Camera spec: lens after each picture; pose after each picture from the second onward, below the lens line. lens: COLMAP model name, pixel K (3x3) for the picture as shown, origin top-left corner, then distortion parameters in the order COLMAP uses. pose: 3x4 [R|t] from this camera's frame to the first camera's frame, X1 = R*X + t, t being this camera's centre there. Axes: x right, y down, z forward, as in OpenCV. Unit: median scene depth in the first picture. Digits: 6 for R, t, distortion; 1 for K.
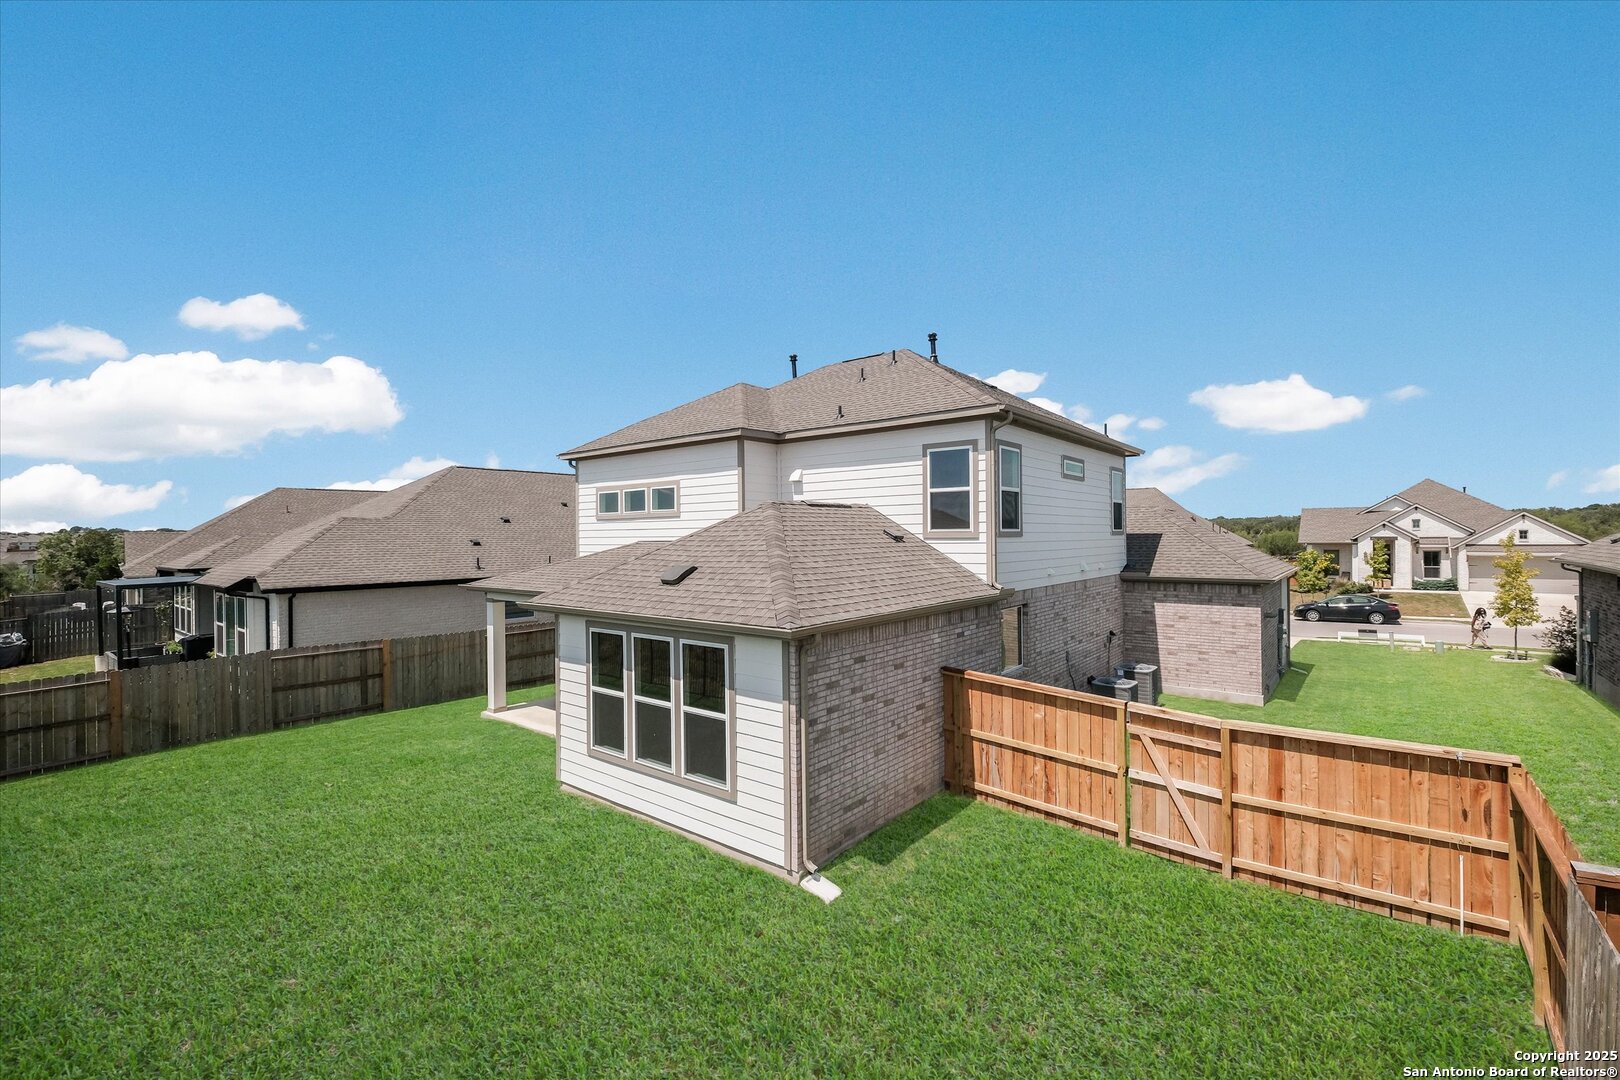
lens RADIAL K [[726.8, 0, 802.2], [0, 726.8, 535.3], [0, 0, 1]] dist [-0.001596, -0.000454]
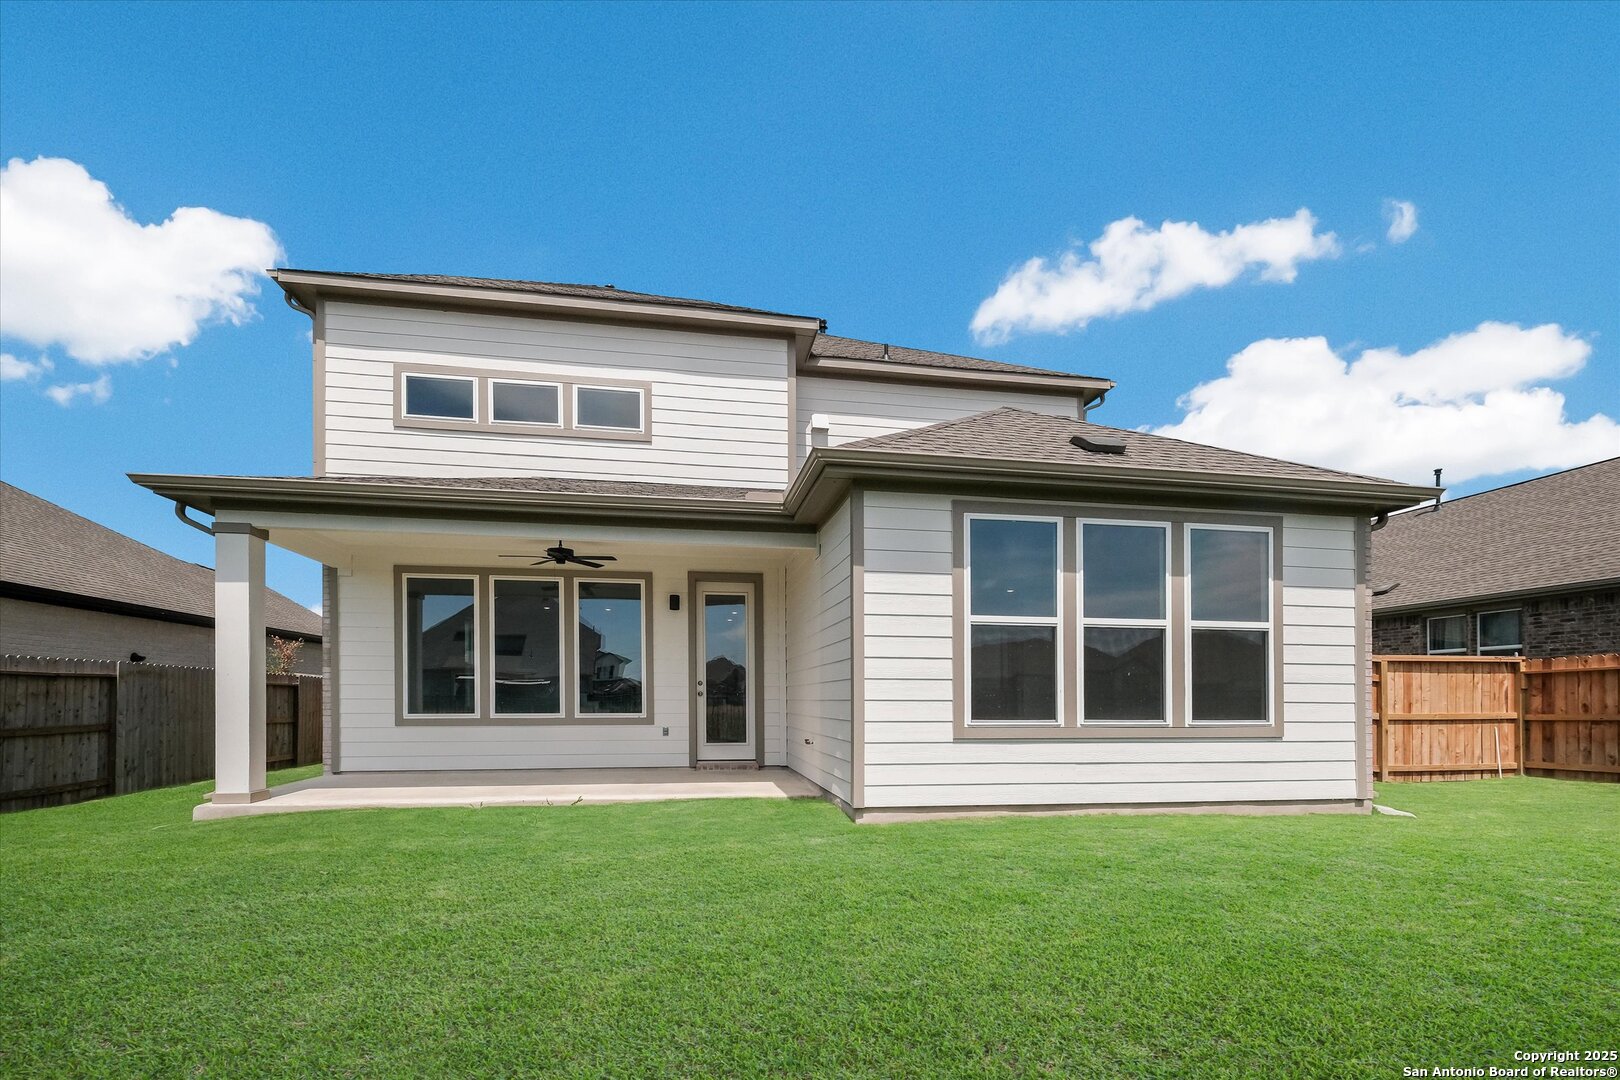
lens RADIAL K [[790.5, 0, 799.8], [0, 790.5, 703.8], [0, 0, 1]] dist [0.003785, -0.001294]
pose [[0.635665, 0.014892, 0.771821, -0.874888], [-0.005462, 0.999876, -0.014794, 0.293557], [-0.771945, 0.005188, 0.635668, 0.731702]]
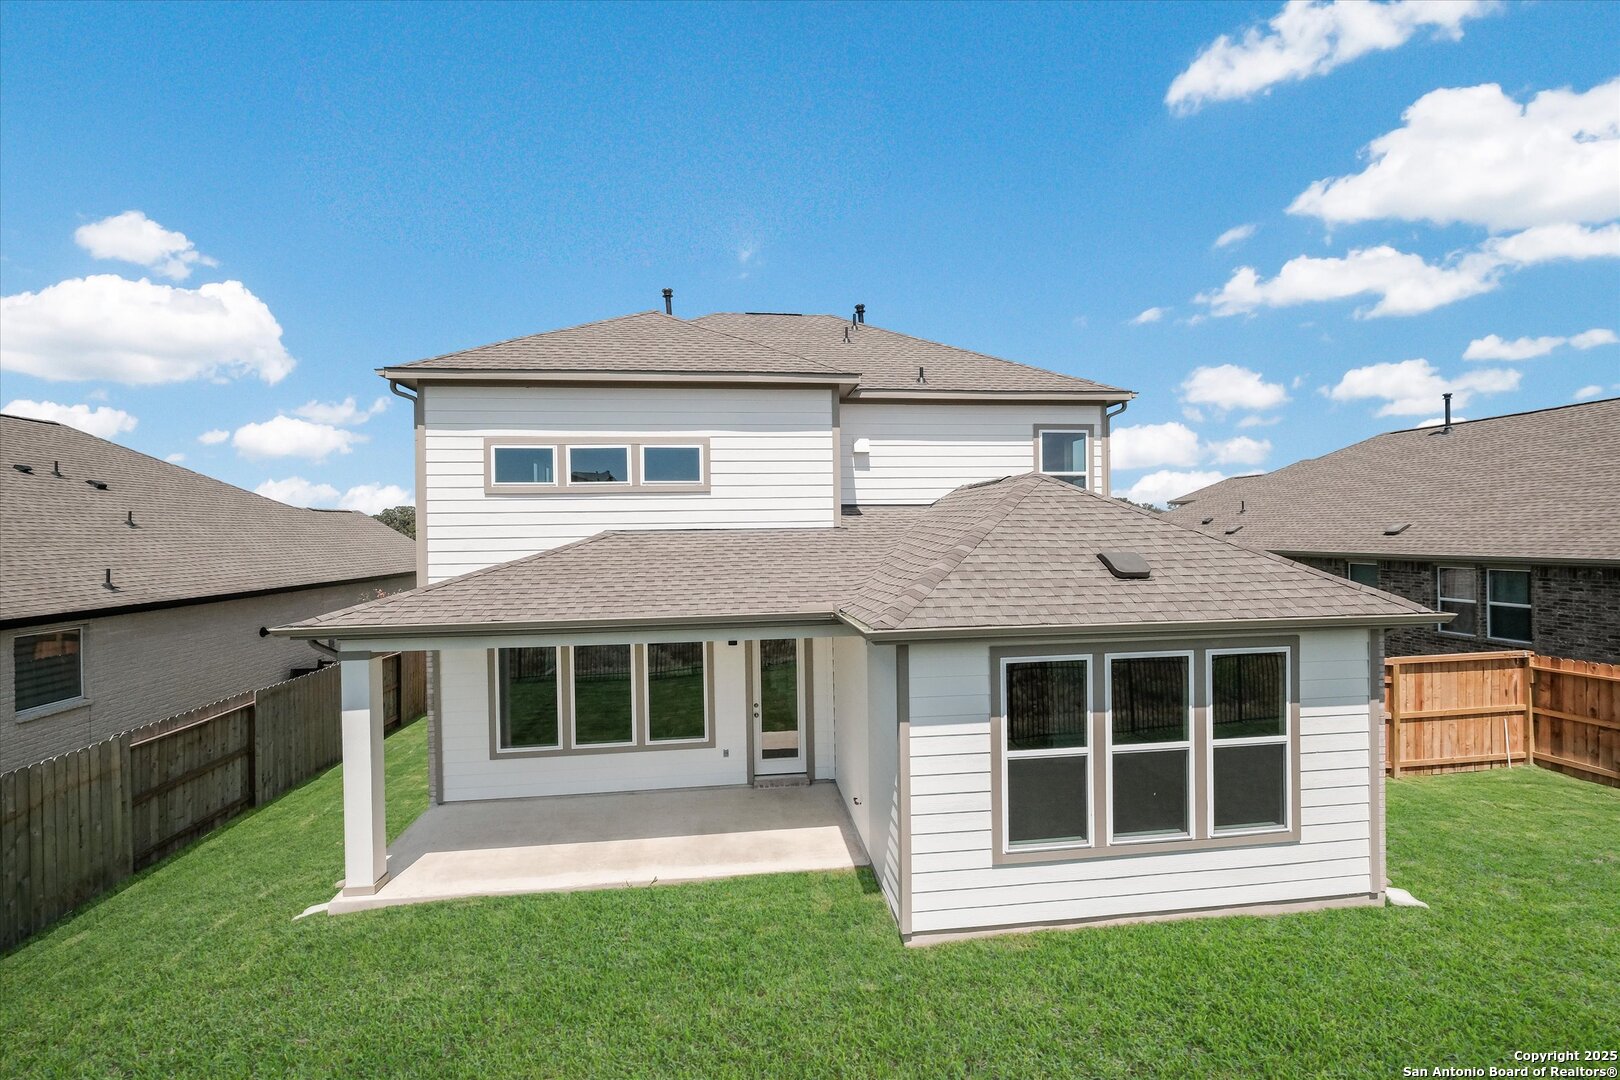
lens RADIAL K [[726.8, 0, 802.2], [0, 726.8, 535.3], [0, 0, 1]] dist [-0.001596, -0.000454]
pose [[0.672444, -0.002669, 0.740143, -0.893682], [0.006438, 0.999977, -0.002244, 0.022655], [-0.740120, 0.006274, 0.672446, 0.731243]]
